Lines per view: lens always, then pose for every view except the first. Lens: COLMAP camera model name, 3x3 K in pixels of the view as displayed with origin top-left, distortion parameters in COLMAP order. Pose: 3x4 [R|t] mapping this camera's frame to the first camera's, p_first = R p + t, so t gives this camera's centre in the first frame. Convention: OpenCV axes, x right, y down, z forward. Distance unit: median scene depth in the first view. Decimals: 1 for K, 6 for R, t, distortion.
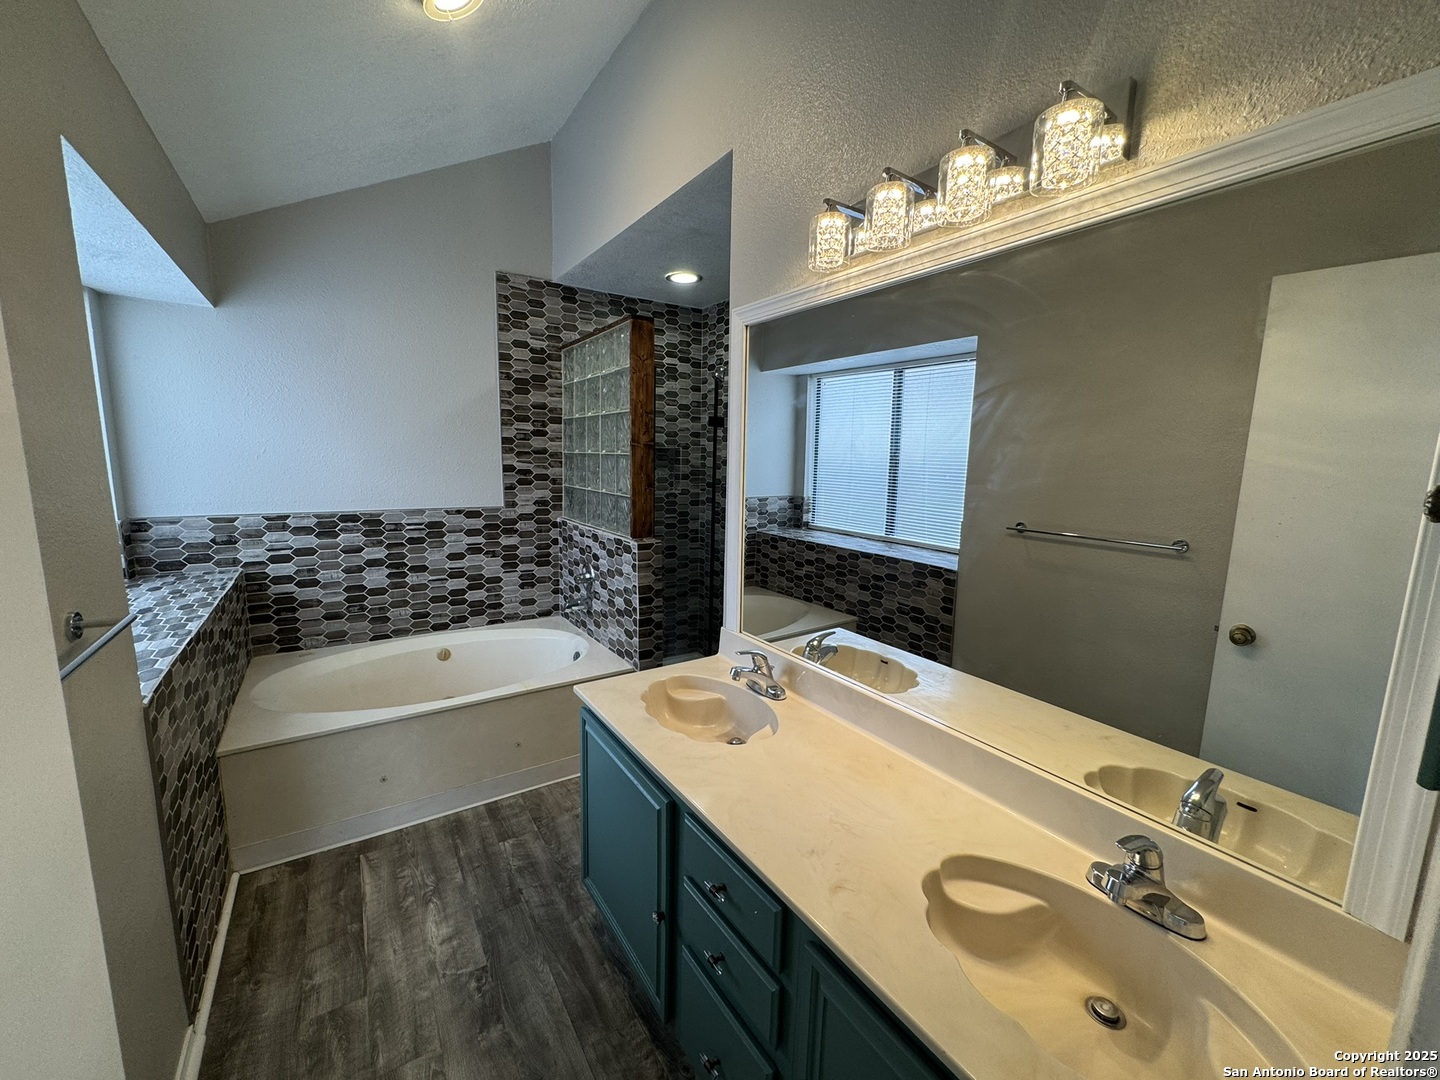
lens RADIAL K [[573.9, 0, 720.0], [0, 573.9, 540.0], [0, 0, 1]] dist [-0.003384, 0.000495]
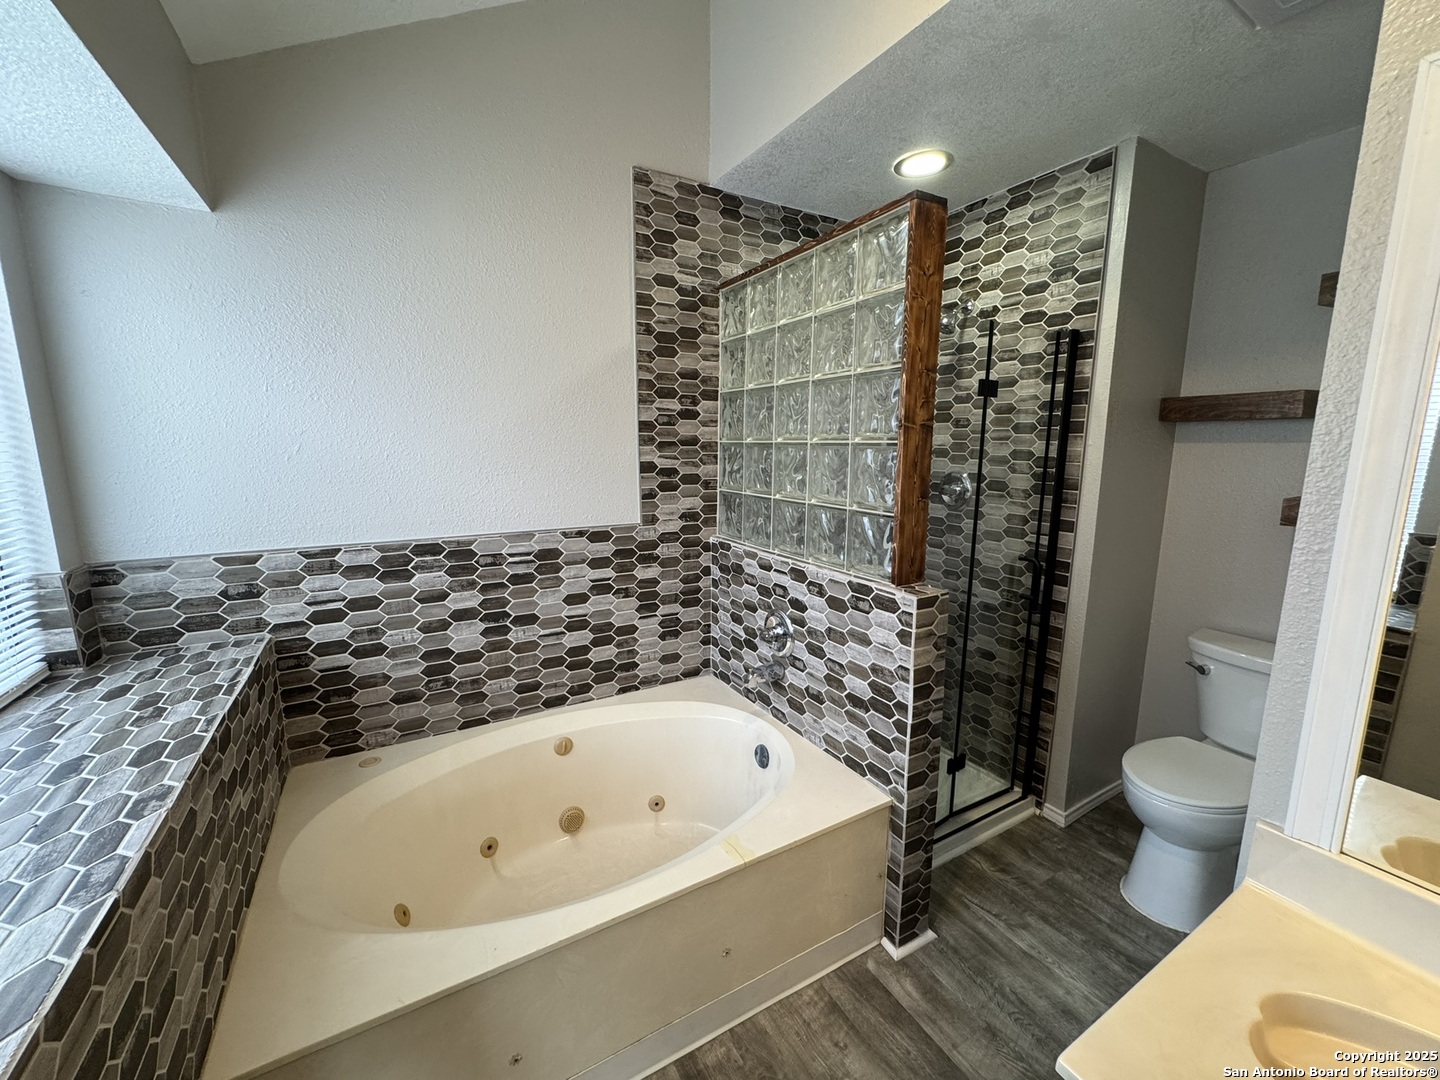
lens RADIAL K [[573.9, 0, 720.0], [0, 573.9, 540.0], [0, 0, 1]] dist [-0.003384, 0.000495]
pose [[0.997746, -0.008563, -0.066558, -0.258187], [0.009891, 0.999758, 0.019647, -0.055624], [0.066373, -0.020261, 0.997589, 0.353540]]
